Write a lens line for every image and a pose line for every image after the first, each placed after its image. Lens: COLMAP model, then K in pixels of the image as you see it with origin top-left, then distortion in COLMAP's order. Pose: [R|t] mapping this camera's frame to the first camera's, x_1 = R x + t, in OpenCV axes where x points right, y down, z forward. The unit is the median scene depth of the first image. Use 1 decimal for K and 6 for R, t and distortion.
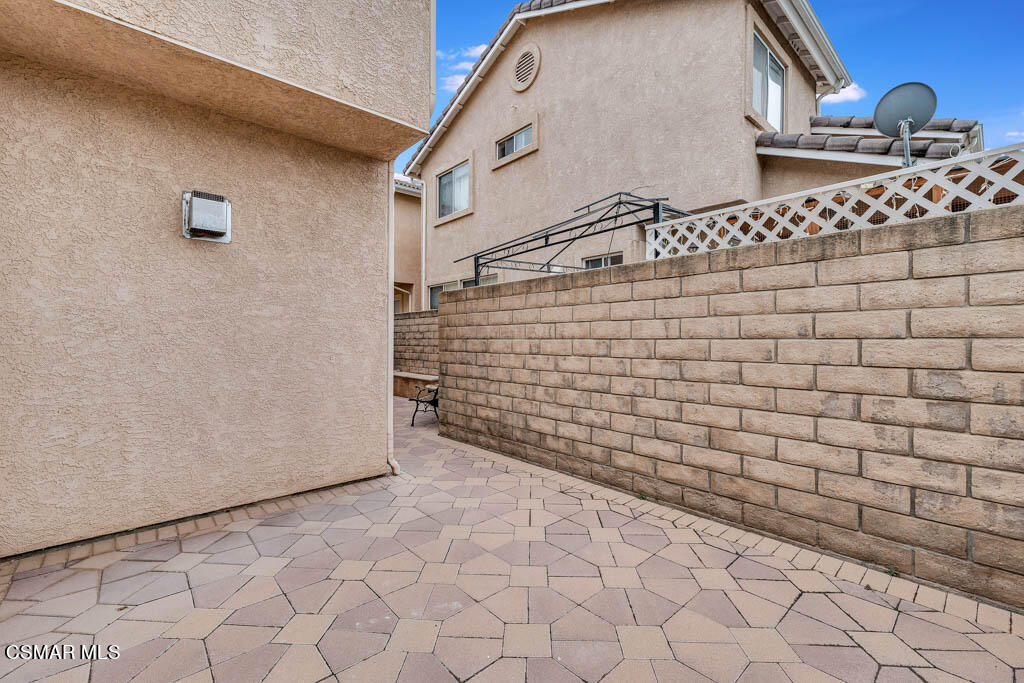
lens RADIAL K [[433.2, 0, 513.2], [0, 433.2, 341.6], [0, 0, 1]] dist [0.003887, 0.000004]
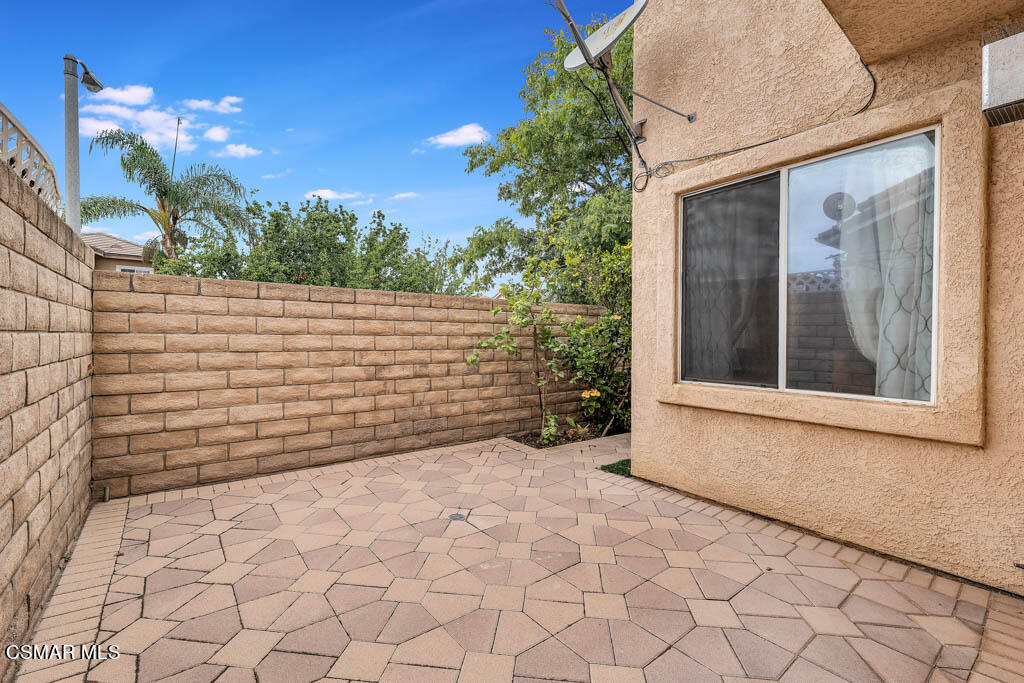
lens RADIAL K [[433.2, 0, 506.5], [0, 433.2, 339.4], [0, 0, 1]] dist [0.003887, 0.000004]
pose [[-0.996816, -0.006892, 0.079444, -0.182471], [-0.006138, 0.999934, 0.009741, -0.005640], [-0.079506, 0.009222, -0.996792, 1.411472]]
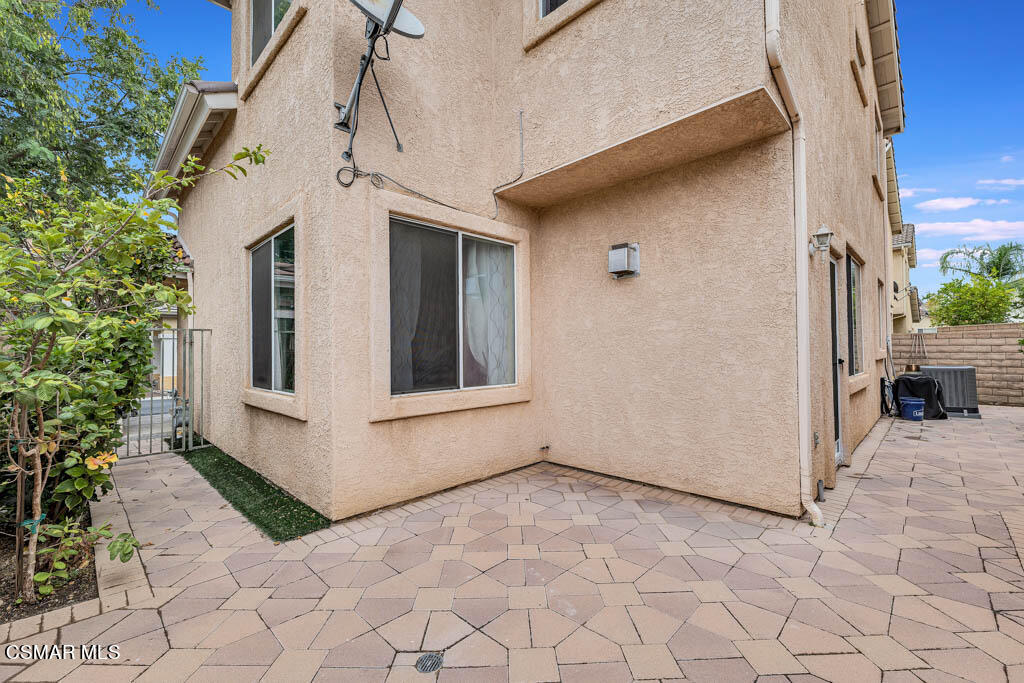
lens RADIAL K [[433.2, 0, 509.9], [0, 433.2, 341.7], [0, 0, 1]] dist [0.003887, 0.000004]
pose [[0.061096, -0.021804, -0.997894, 0.590986], [0.008204, 0.999739, -0.021342, -0.005877], [0.998098, -0.006883, 0.061259, 0.525259]]
